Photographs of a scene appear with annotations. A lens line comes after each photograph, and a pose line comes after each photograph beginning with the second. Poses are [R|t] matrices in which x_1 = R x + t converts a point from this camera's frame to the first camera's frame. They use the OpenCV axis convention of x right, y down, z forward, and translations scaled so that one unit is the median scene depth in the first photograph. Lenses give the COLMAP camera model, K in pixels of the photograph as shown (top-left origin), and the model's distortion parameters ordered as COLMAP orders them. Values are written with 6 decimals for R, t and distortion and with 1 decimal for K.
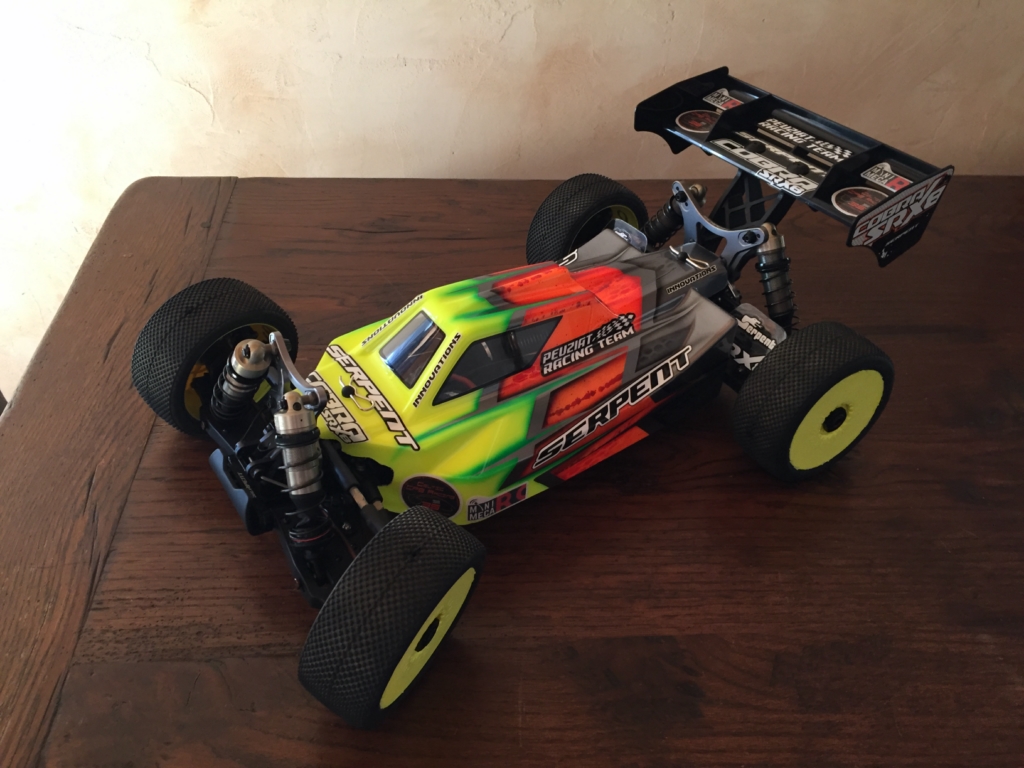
lens RADIAL K [[886.3, 0, 514.3], [0, 886.3, 382.1], [0, 0, 1]] dist [0.073262, -0.097579]
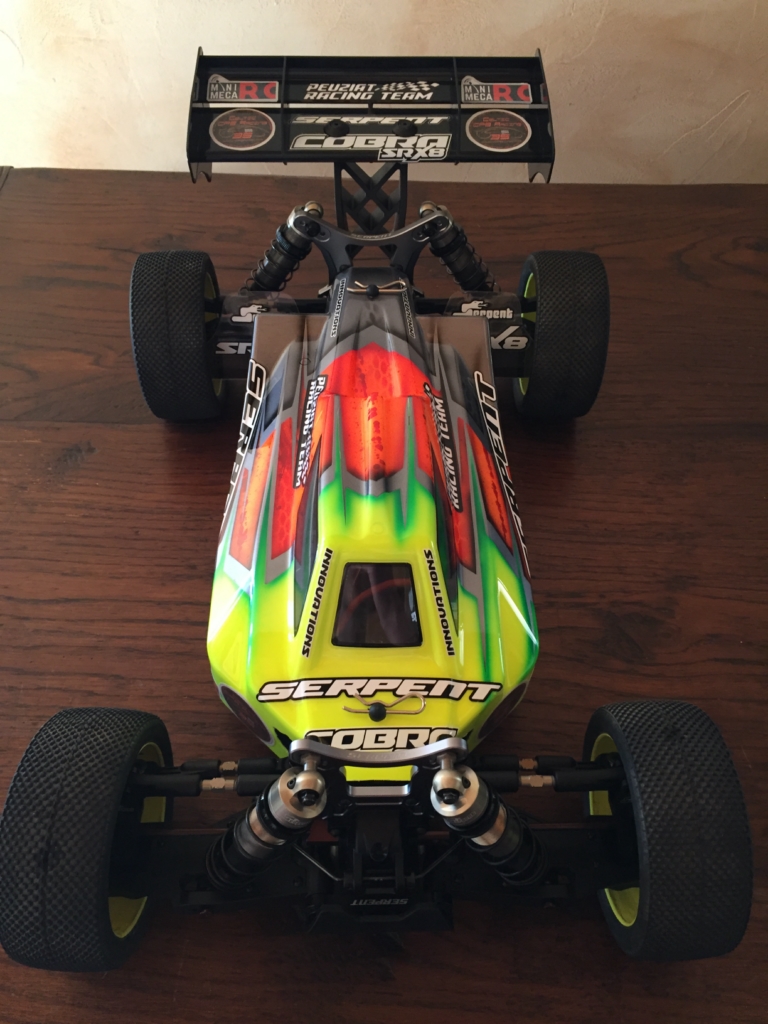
lens RADIAL K [[886.3, 0, 381.8], [0, 886.3, 504.9], [0, 0, 1]] dist [0.073262, -0.097579]
pose [[0.536921, -0.698599, 0.472944, -0.400073], [0.534587, 0.715425, 0.449871, -0.428655], [-0.652635, 0.011285, 0.757589, 0.416787]]
